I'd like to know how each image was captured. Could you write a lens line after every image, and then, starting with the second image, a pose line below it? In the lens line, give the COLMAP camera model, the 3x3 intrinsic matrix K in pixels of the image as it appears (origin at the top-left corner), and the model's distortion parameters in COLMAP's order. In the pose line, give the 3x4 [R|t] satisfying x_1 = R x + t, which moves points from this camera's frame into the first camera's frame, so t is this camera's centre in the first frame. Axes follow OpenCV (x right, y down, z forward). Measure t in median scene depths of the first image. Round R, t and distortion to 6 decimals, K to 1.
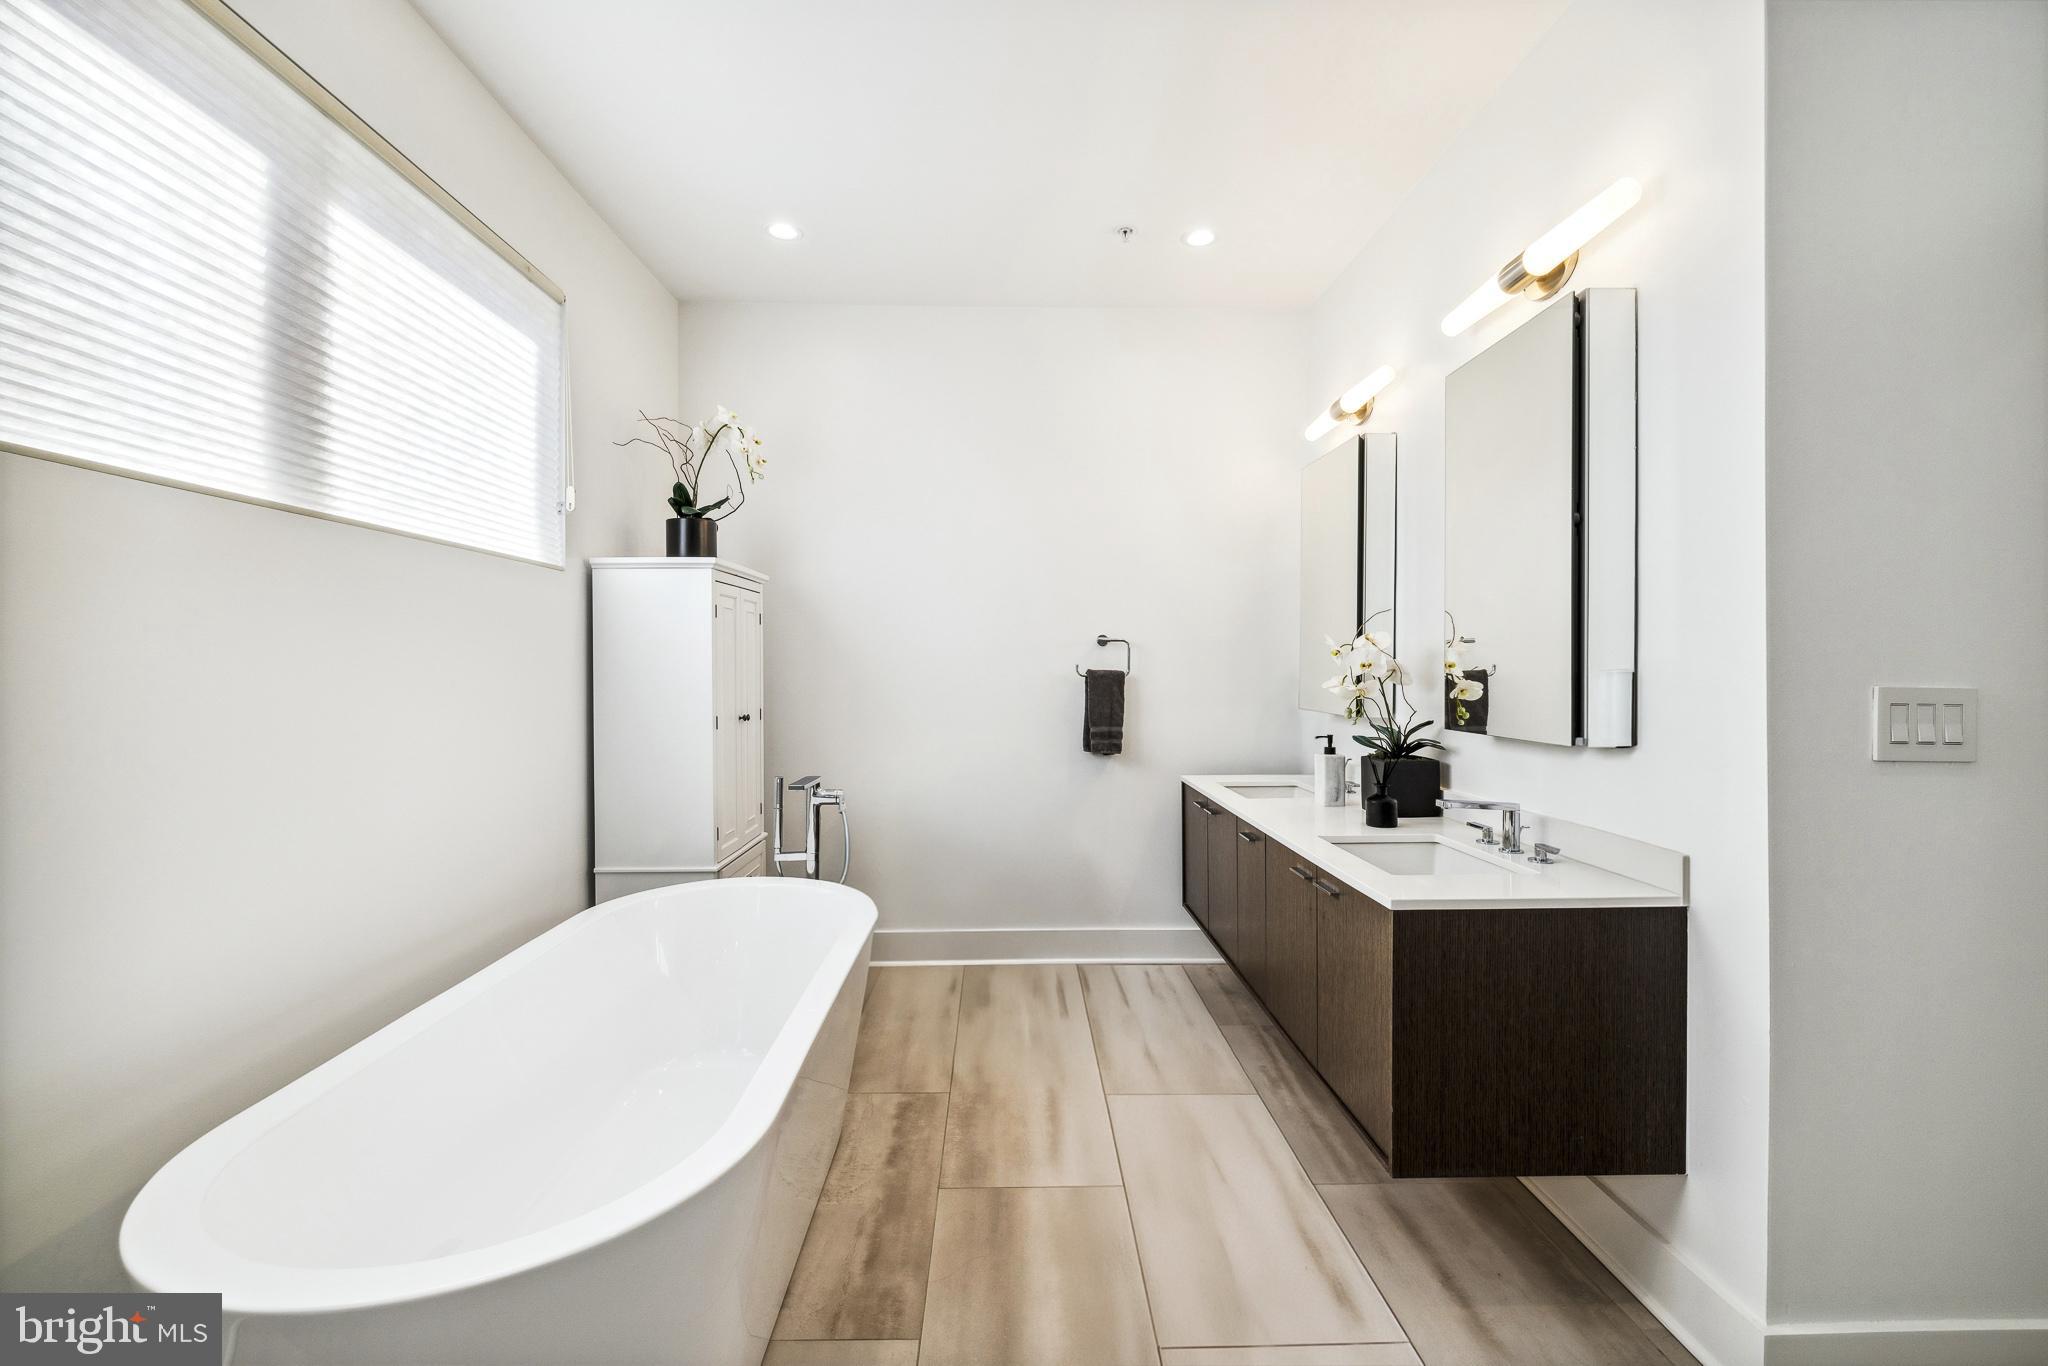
lens RADIAL K [[866.4, 0, 1024.7], [0, 866.4, 679.7], [0, 0, 1]] dist [0.000439, 0.000592]
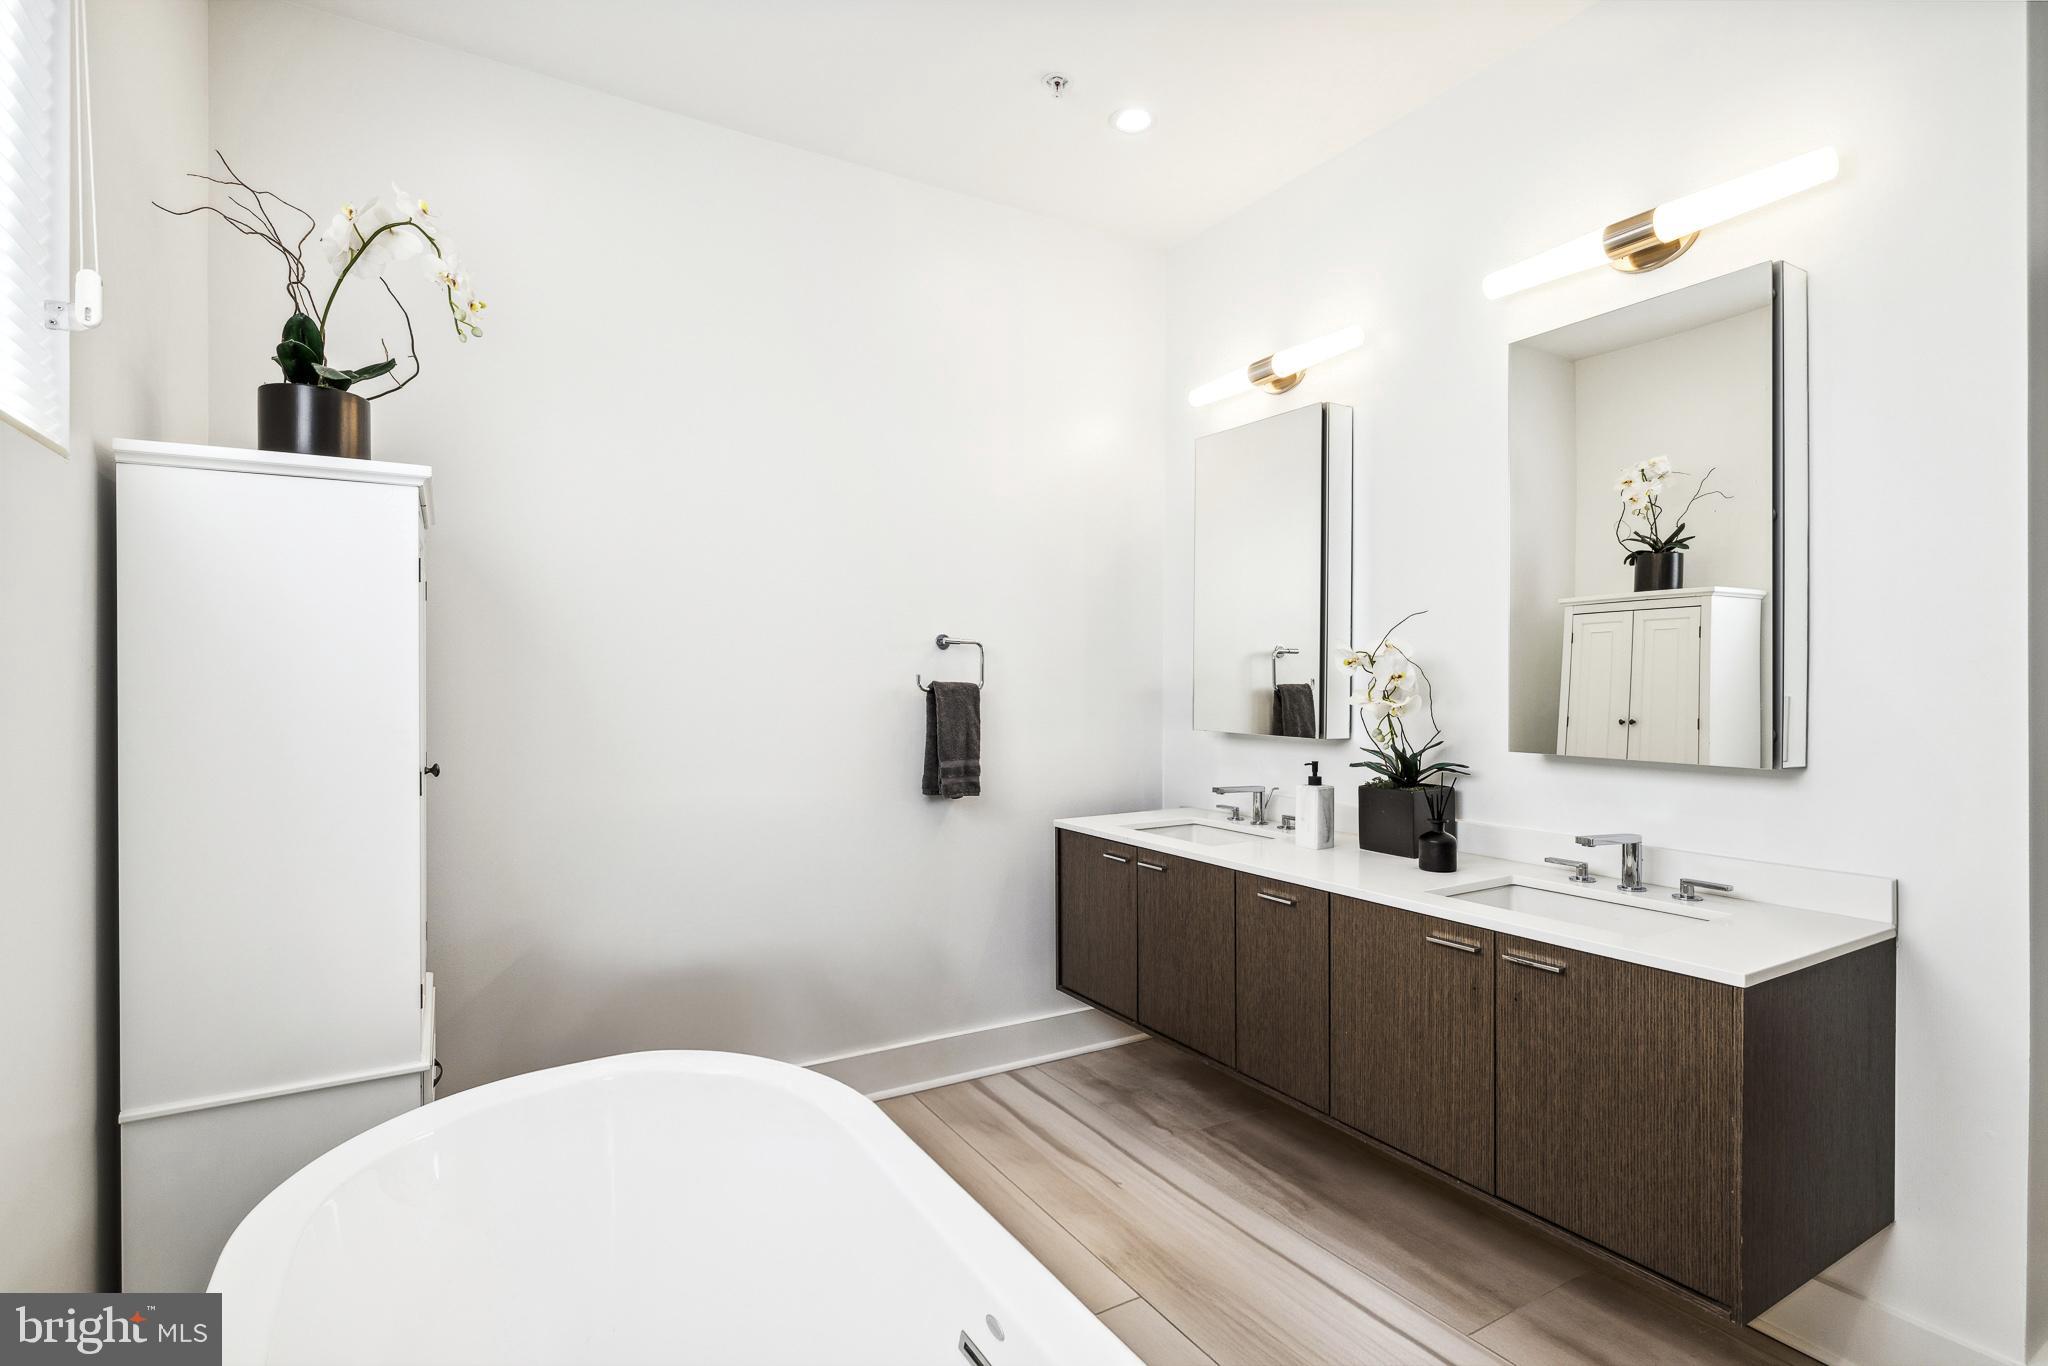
lens RADIAL K [[990.2, 0, 1024.2], [0, 990.2, 683.5], [0, 0, 1]] dist [-0.000305, 0.000861]
pose [[0.872008, -0.000043, 0.489492, -0.307050], [0.004641, 0.999956, -0.008181, -0.003390], [-0.489470, 0.009406, 0.871969, 0.278077]]
